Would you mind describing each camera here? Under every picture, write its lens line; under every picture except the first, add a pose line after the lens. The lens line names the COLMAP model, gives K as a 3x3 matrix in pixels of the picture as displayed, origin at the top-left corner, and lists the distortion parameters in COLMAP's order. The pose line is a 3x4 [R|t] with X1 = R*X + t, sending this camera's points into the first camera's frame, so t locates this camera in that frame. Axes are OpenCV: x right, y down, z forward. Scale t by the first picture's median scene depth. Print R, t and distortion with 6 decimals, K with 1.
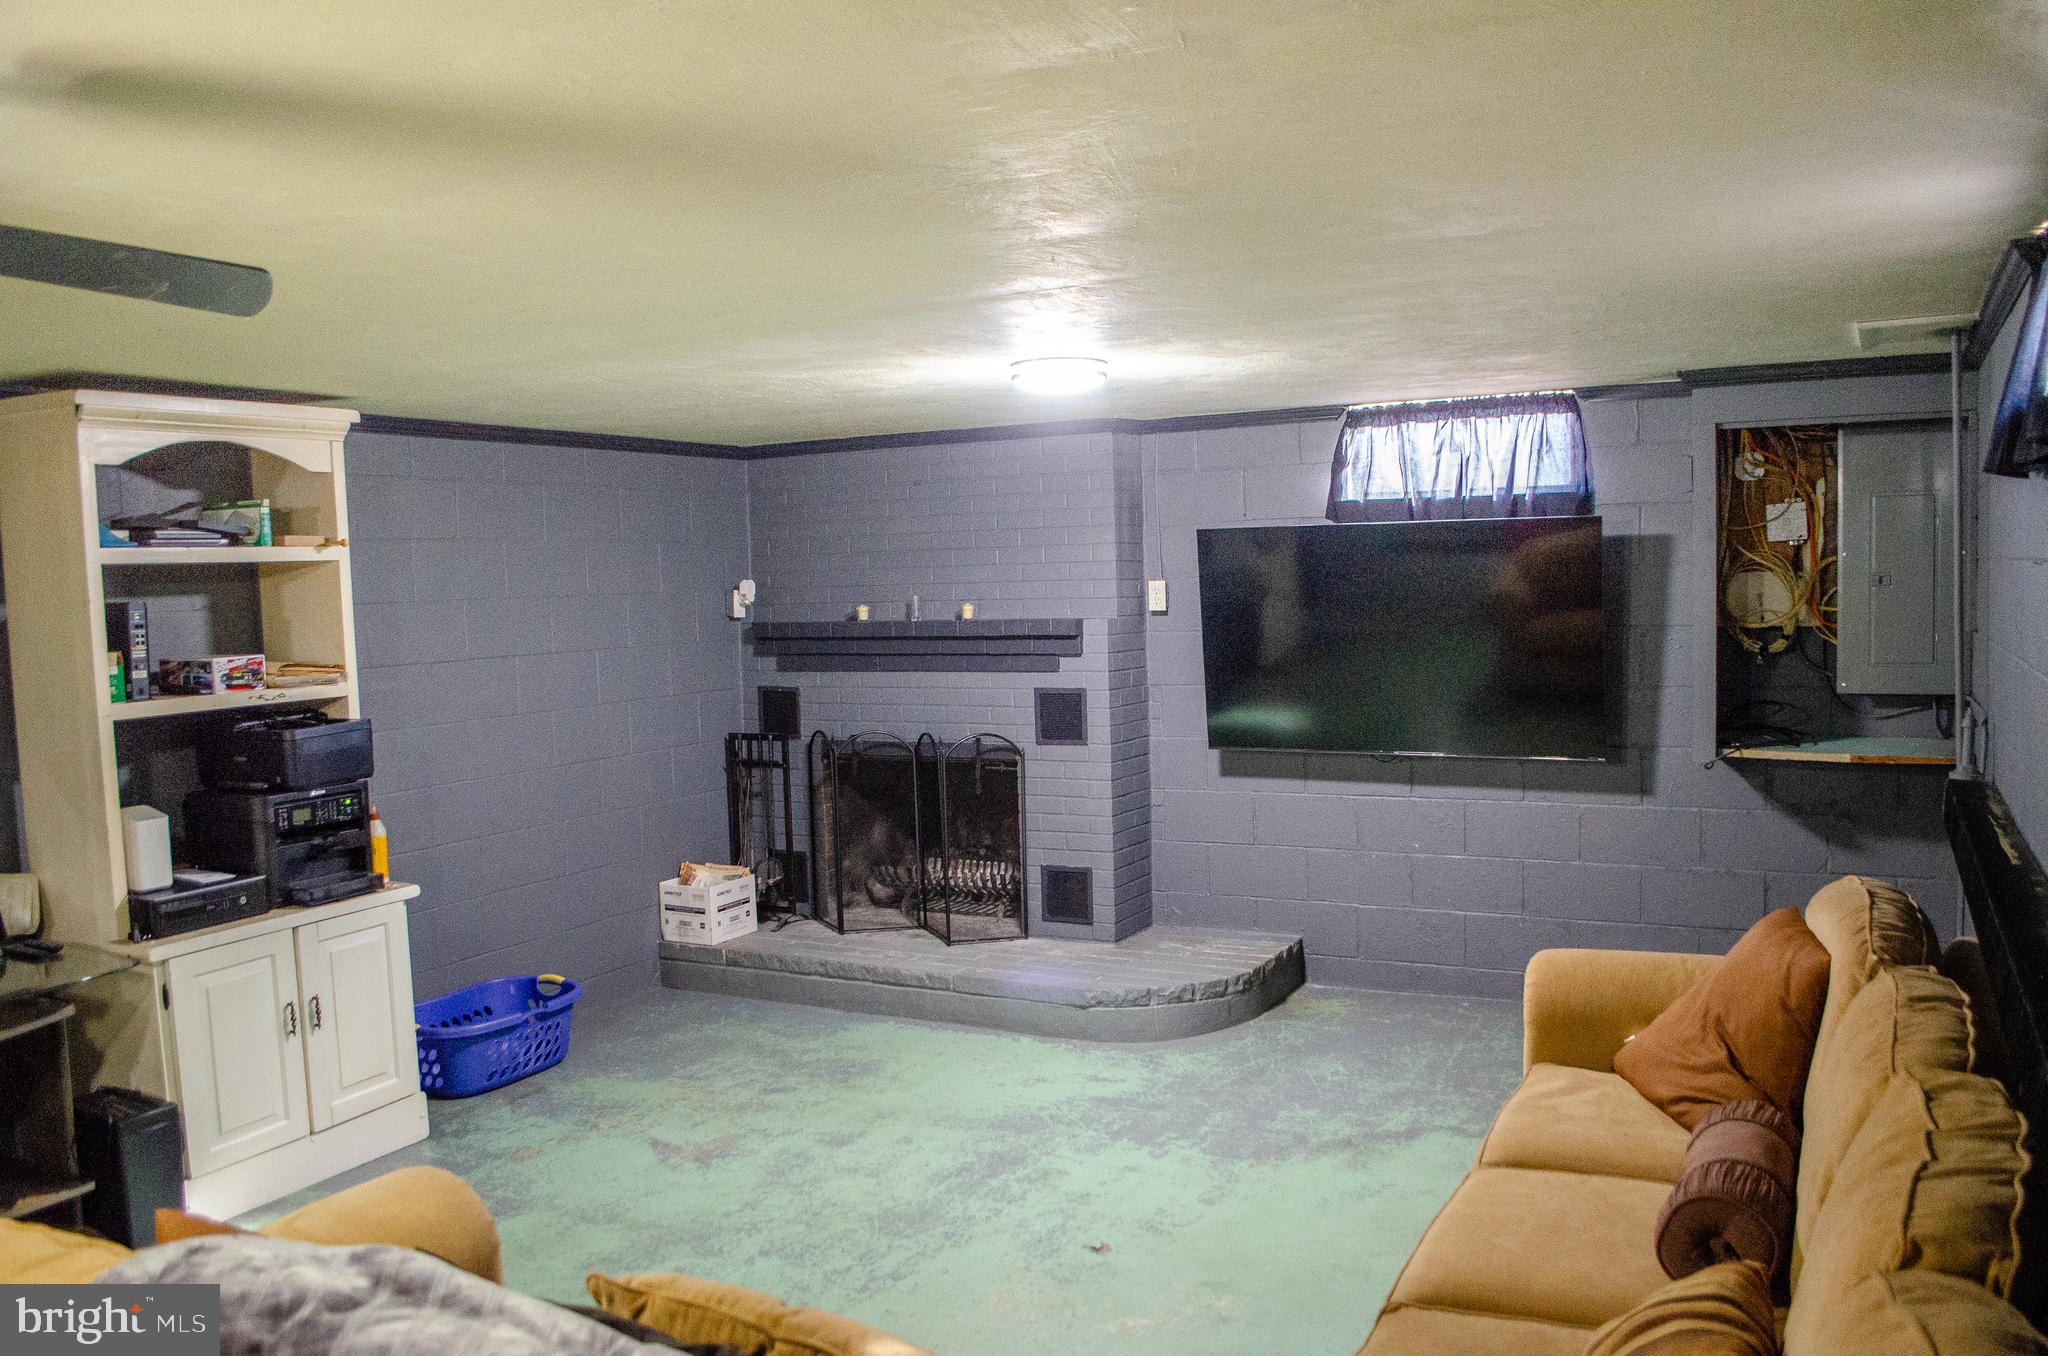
lens RADIAL K [[1608.5, 0, 1032.2], [0, 1608.5, 687.7], [0, 0, 1]] dist [-0.083474, 0.009403]
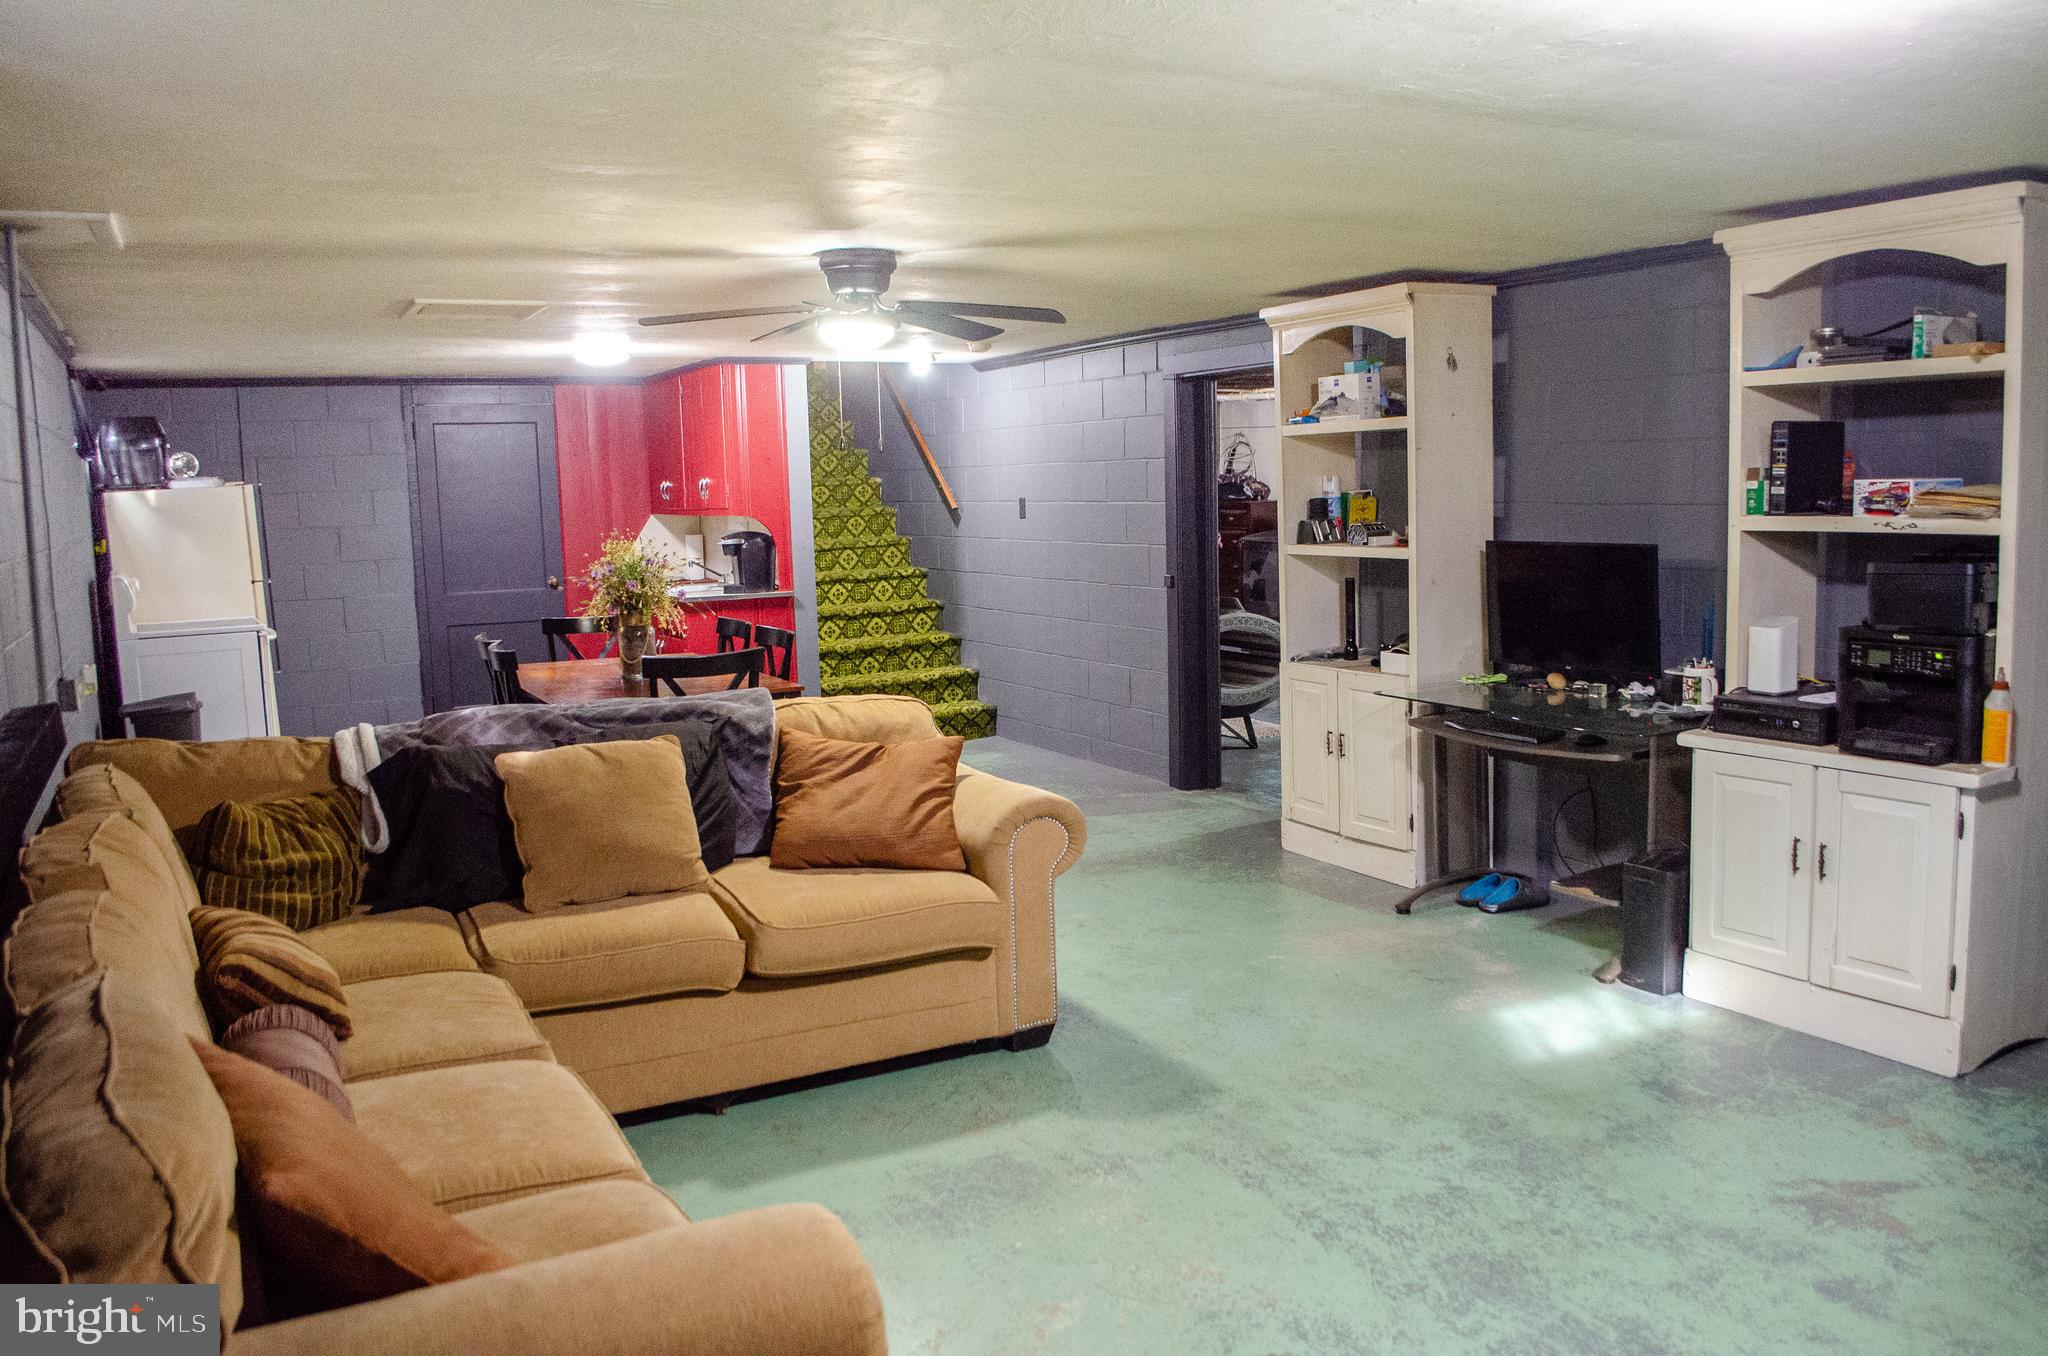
lens RADIAL K [[1608.5, 0, 1030.6], [0, 1608.5, 668.2], [0, 0, 1]] dist [-0.083474, 0.009403]
pose [[-0.555610, 0.144441, -0.818800, 0.559648], [-0.011765, 0.983330, 0.181448, -0.072745], [0.831360, 0.110447, -0.544649, 1.097945]]
